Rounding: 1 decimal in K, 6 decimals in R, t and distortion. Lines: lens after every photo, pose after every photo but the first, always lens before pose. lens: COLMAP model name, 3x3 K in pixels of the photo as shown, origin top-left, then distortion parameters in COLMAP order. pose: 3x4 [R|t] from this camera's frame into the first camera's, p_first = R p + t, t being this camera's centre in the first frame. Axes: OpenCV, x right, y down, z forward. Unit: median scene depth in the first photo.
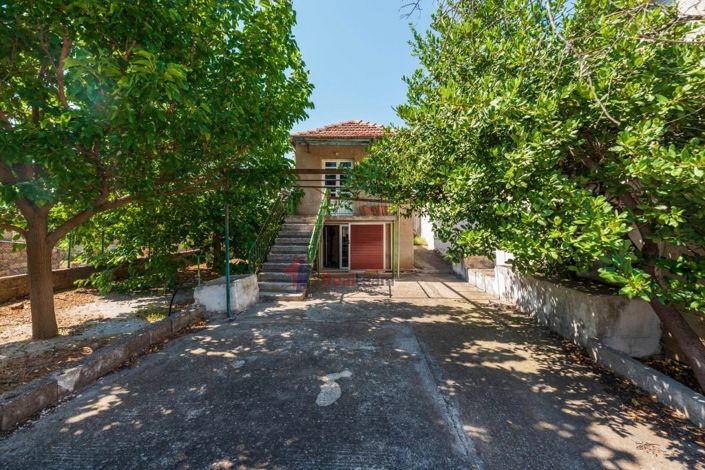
lens RADIAL K [[295.4, 0, 352.5], [0, 295.4, 235.0], [0, 0, 1]] dist [-0.001221, -0.000183]
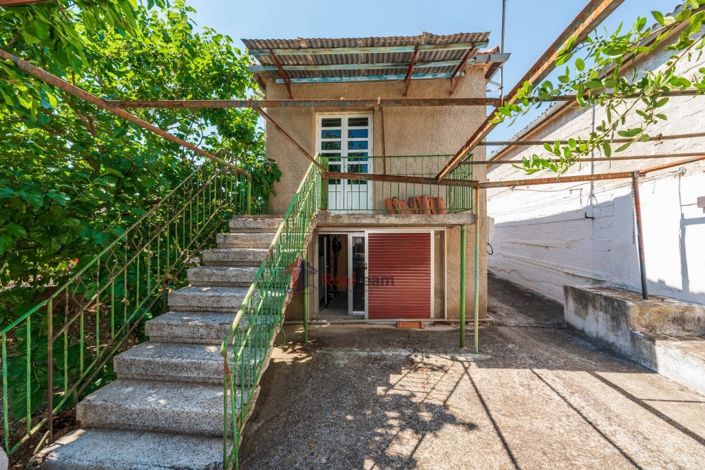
lens RADIAL K [[295.4, 0, 352.5], [0, 295.4, 235.0], [0, 0, 1]] dist [-0.001221, -0.000183]
pose [[0.999444, 0.000343, -0.033353, -0.020069], [-0.001054, 0.999773, -0.021290, -0.023047], [0.033338, 0.021314, 0.999217, 0.539017]]
